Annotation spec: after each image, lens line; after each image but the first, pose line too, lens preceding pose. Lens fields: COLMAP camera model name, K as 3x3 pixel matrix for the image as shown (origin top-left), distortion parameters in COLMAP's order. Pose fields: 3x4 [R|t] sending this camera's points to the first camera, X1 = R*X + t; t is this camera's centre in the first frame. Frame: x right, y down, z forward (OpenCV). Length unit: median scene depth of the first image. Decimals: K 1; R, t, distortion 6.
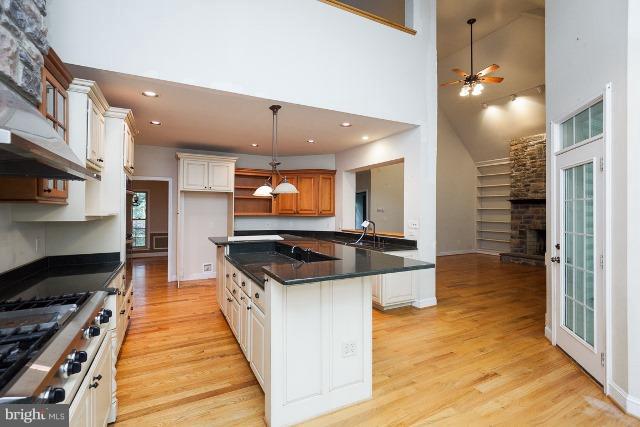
lens RADIAL K [[290.1, 0, 308.5], [0, 290.1, 209.8], [0, 0, 1]] dist [-0.000228, 0.000001]
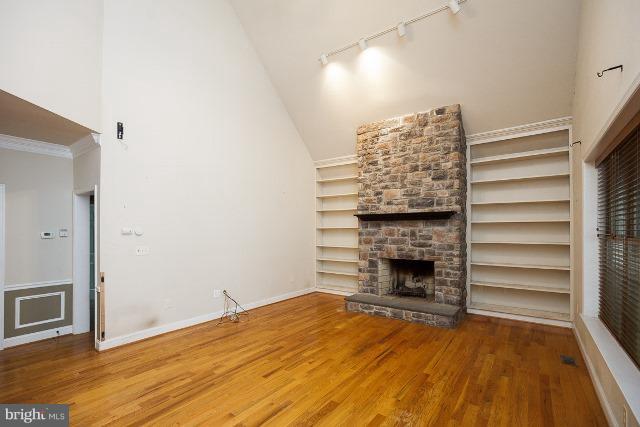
lens RADIAL K [[307.0, 0, 318.1], [0, 307.0, 231.0], [0, 0, 1]] dist [-0.001367, -0.000043]
pose [[0.874540, -0.008584, 0.484878, 0.277335], [0.001892, 0.999896, 0.014290, -0.007160], [-0.484950, -0.011579, 0.874465, 0.433412]]
